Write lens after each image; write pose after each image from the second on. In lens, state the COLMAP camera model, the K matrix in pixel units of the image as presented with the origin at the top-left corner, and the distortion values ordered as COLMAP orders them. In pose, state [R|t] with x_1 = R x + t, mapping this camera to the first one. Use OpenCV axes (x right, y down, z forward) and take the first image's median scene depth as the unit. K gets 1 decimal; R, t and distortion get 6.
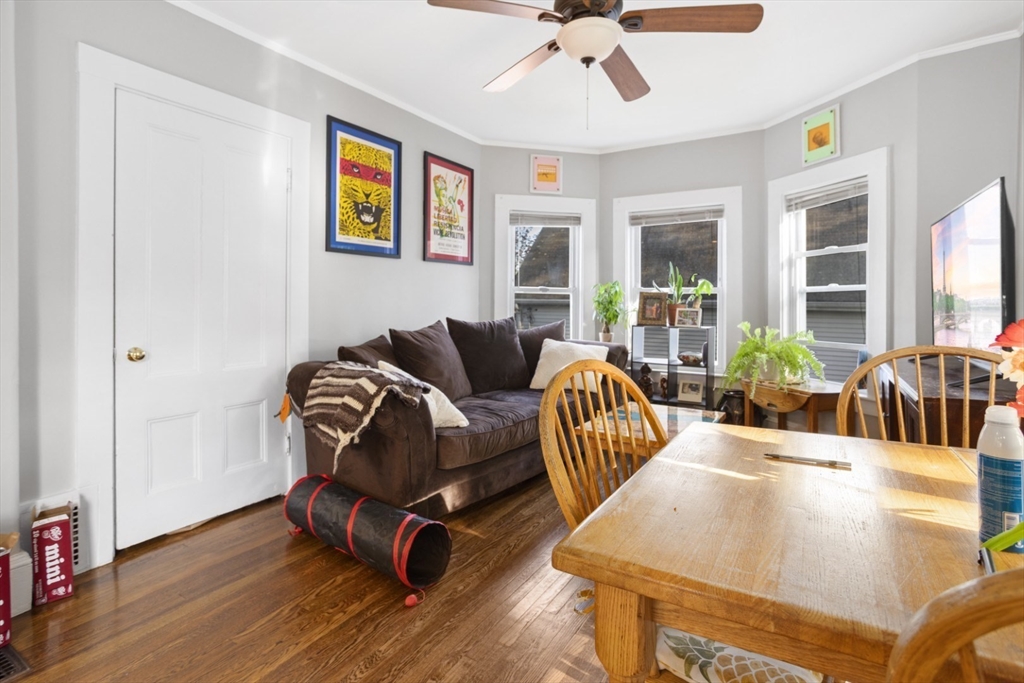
lens RADIAL K [[502.1, 0, 515.7], [0, 502.1, 300.6], [0, 0, 1]] dist [-0.055457, 0.031387]
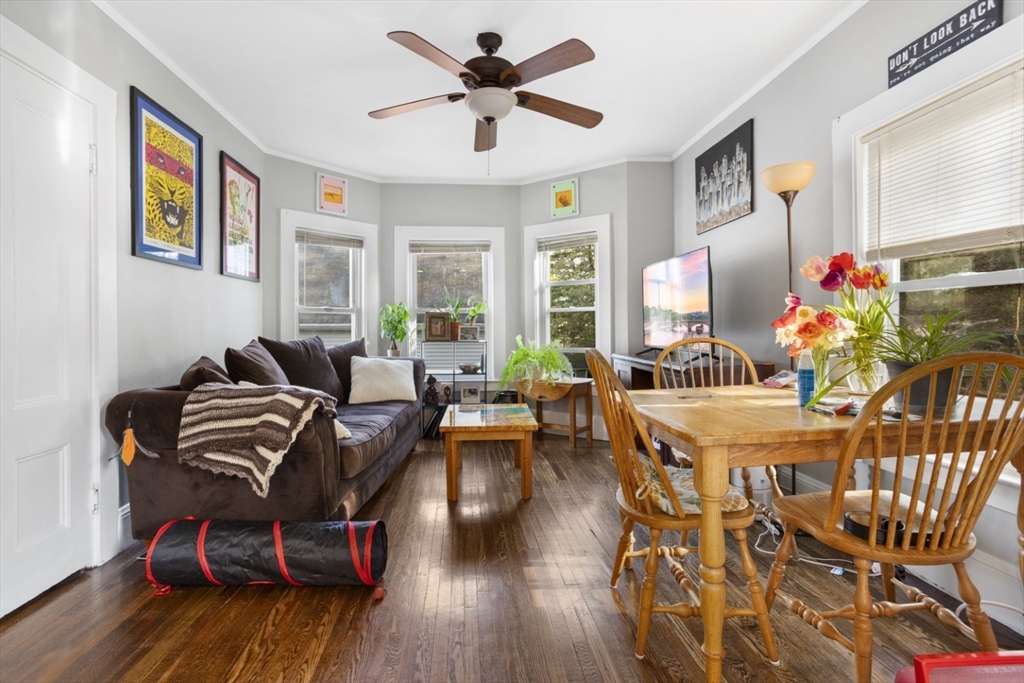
lens RADIAL K [[491.4, 0, 517.0], [0, 491.4, 328.9], [0, 0, 1]] dist [-0.049295, 0.029706]
pose [[0.793231, -0.011902, 0.608805, -0.316659], [0.010545, 0.999928, 0.005809, 0.019905], [-0.608830, 0.001812, 0.793299, -0.002476]]
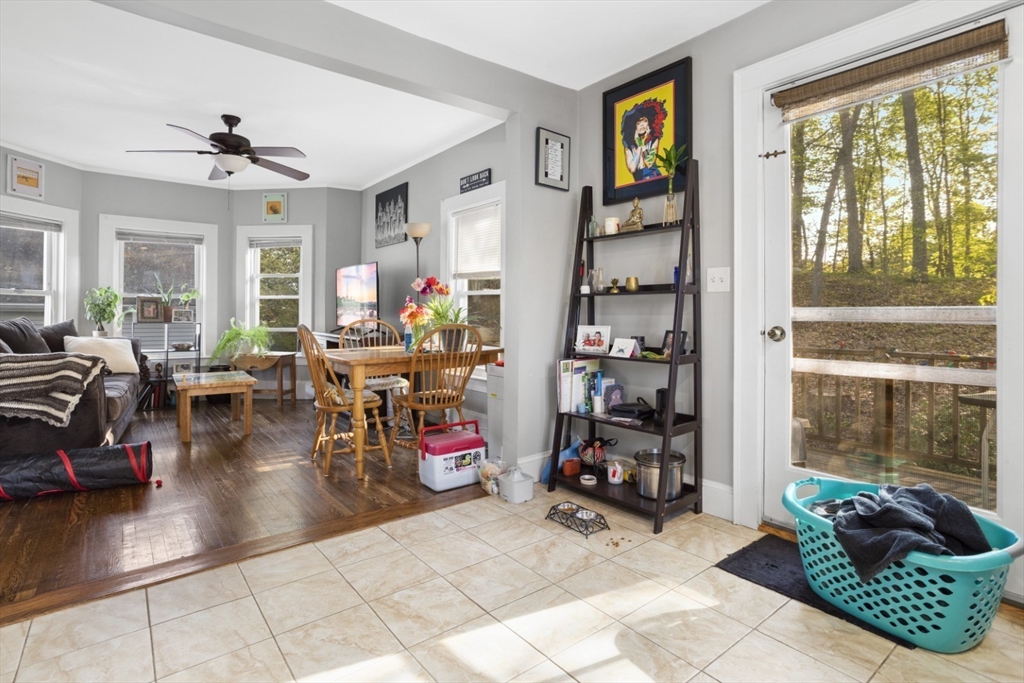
lens RADIAL K [[515.2, 0, 499.7], [0, 515.2, 309.1], [0, 0, 1]] dist [-0.030395, 0.028530]
pose [[0.367310, 0.000555, 0.930099, -0.725948], [-0.003791, 0.999992, 0.000900, 0.012310], [-0.930091, -0.003856, 0.367309, -0.366101]]
